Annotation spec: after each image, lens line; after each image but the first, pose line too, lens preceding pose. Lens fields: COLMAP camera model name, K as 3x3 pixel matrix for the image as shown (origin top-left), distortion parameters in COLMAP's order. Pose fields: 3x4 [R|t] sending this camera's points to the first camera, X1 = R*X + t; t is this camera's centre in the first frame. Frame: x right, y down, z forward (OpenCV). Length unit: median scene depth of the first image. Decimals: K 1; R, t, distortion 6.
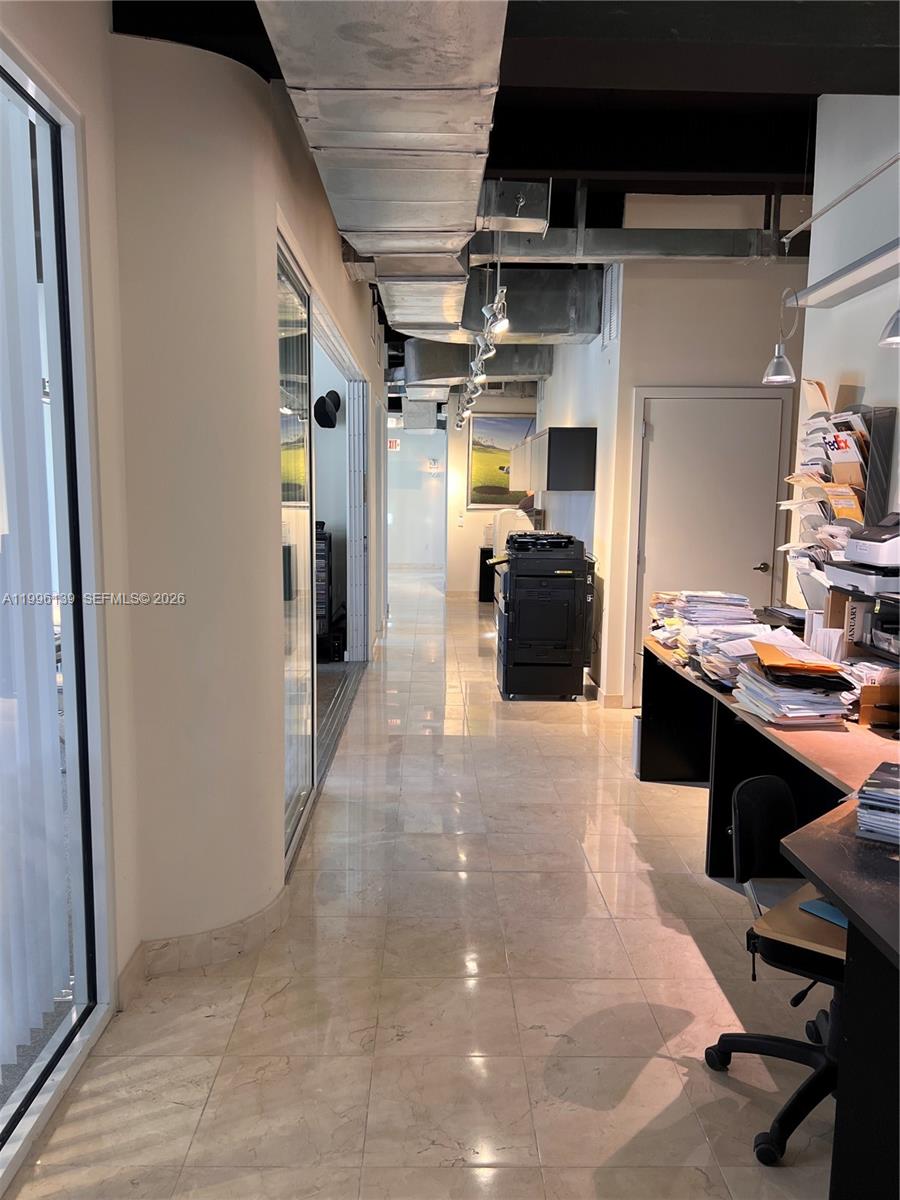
lens RADIAL K [[905.8, 0, 448.6], [0, 905.8, 598.0], [0, 0, 1]] dist [0.064219, -0.074746]
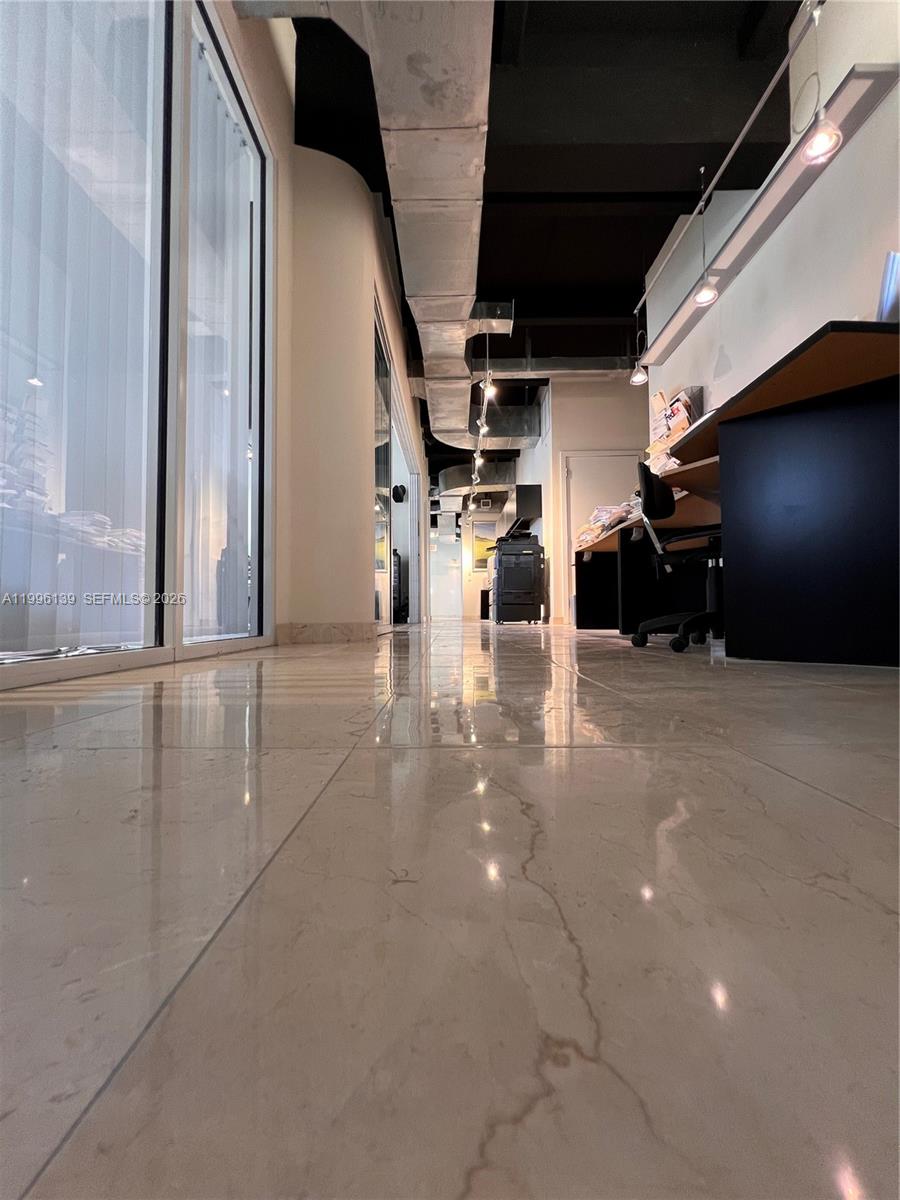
lens RADIAL K [[479.5, 0, 451.9], [0, 479.5, 599.2], [0, 0, 1]] dist [-0.001939, 0.000368]
pose [[0.999620, -0.019015, -0.019969, -0.007816], [0.015236, 0.984490, -0.174775, 0.225236], [0.022983, 0.174405, 0.984406, 0.058927]]
